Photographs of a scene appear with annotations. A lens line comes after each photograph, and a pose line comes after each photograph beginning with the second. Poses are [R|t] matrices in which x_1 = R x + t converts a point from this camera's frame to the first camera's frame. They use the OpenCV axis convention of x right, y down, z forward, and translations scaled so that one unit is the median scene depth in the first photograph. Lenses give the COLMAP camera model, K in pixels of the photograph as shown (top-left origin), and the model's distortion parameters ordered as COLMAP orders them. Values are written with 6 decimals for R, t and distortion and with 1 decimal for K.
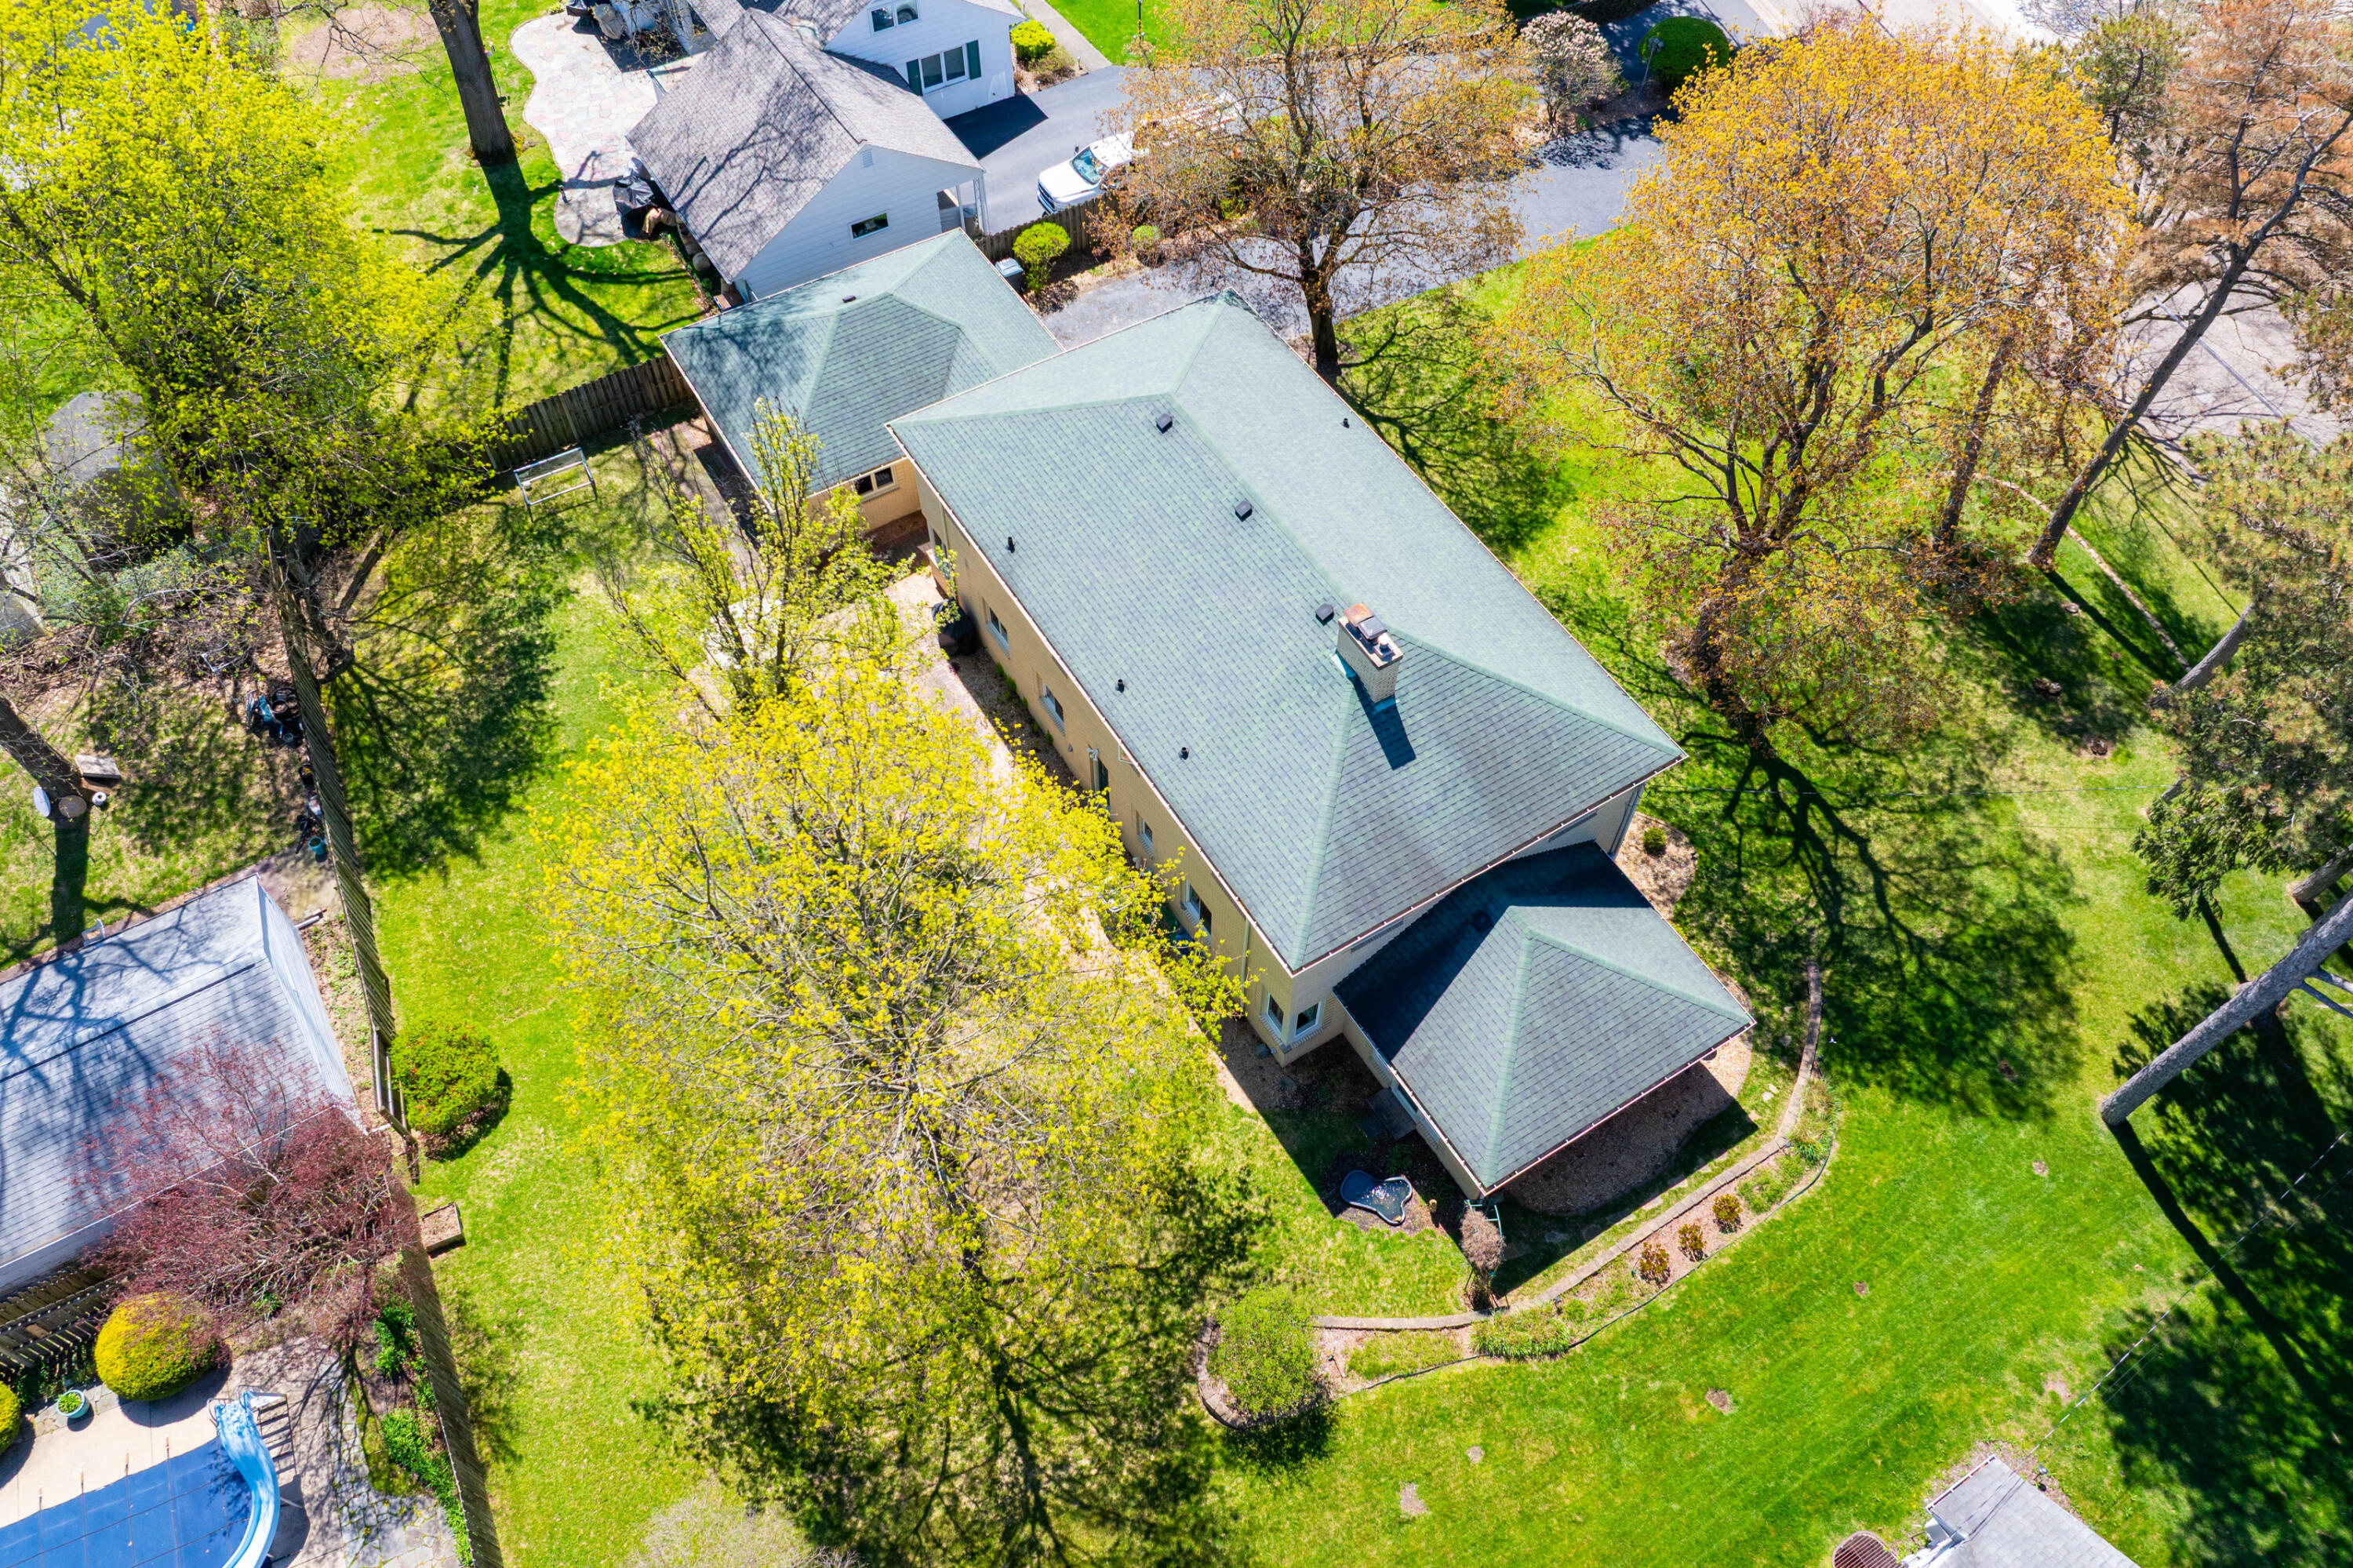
lens RADIAL K [[1661.4, 0, 1184.2], [0, 1661.4, 774.4], [0, 0, 1]] dist [-0.040229, 0.002492]
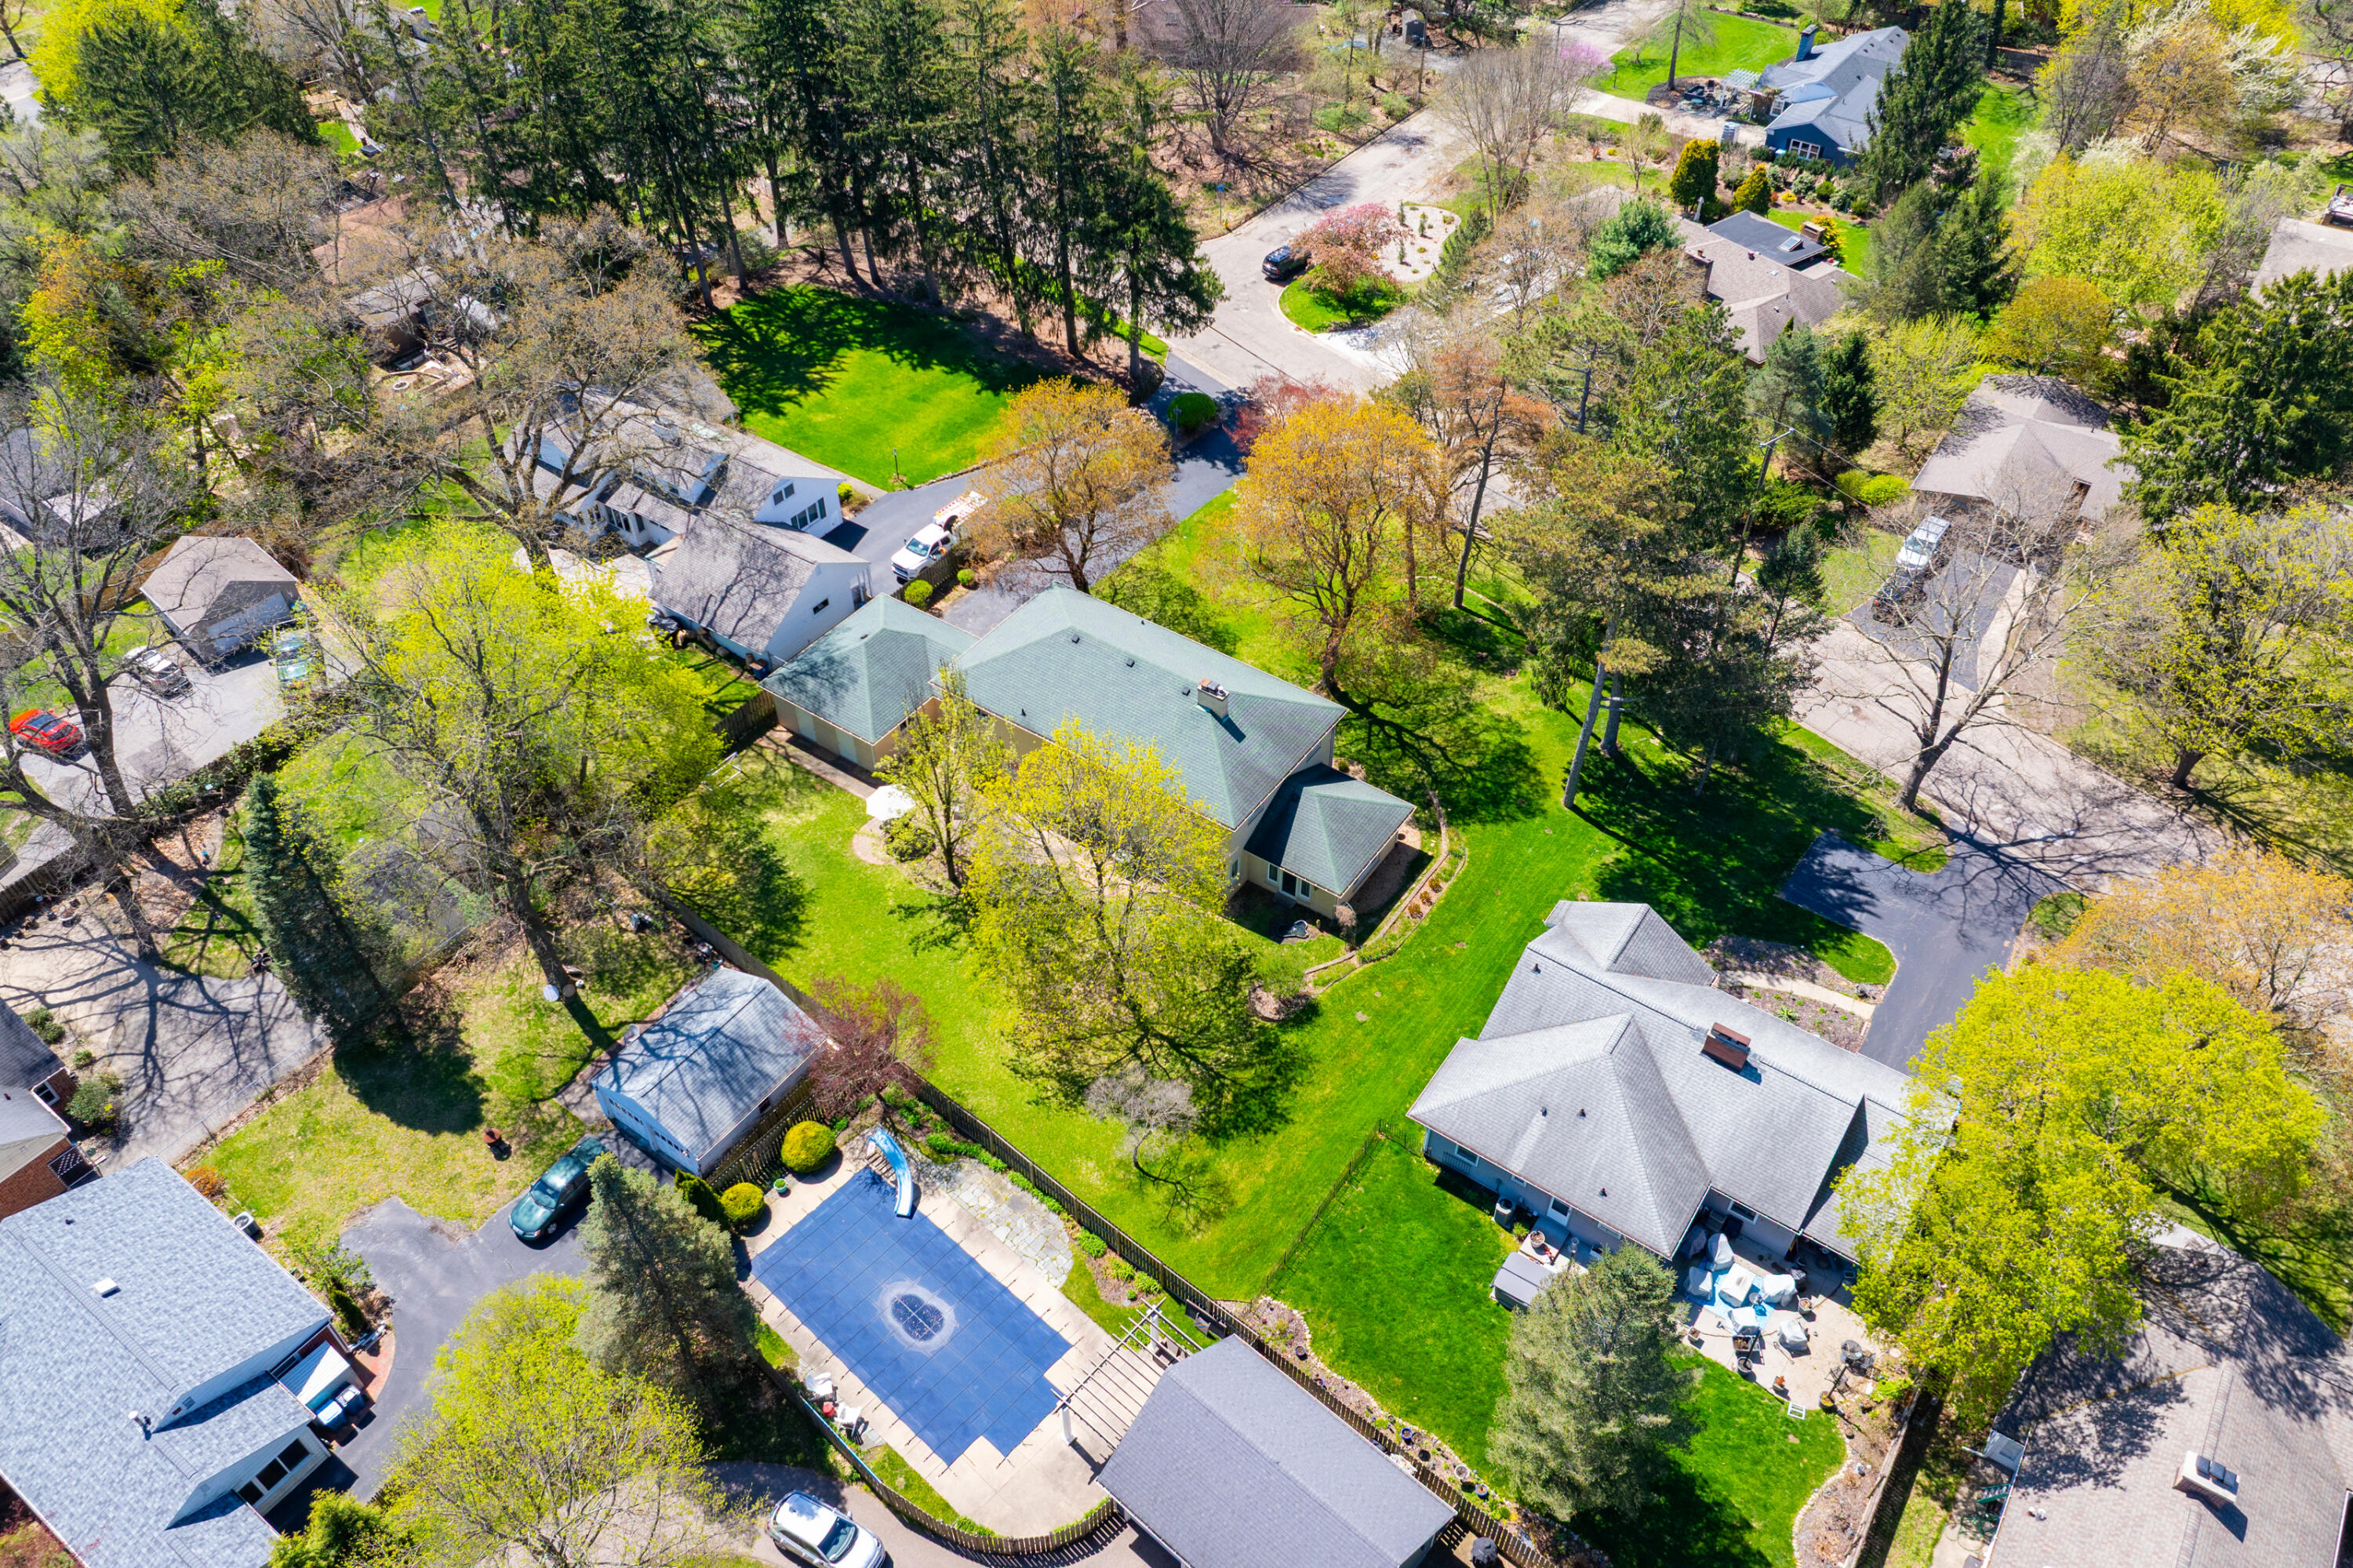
lens RADIAL K [[1661.4, 0, 1185.8], [0, 1661.4, 775.1], [0, 0, 1]] dist [-0.040229, 0.002492]
pose [[0.914498, -0.280241, 0.291820, -0.508561], [0.330295, 0.933669, -0.138446, 0.270350], [-0.233665, 0.222996, 0.946400, -0.934130]]
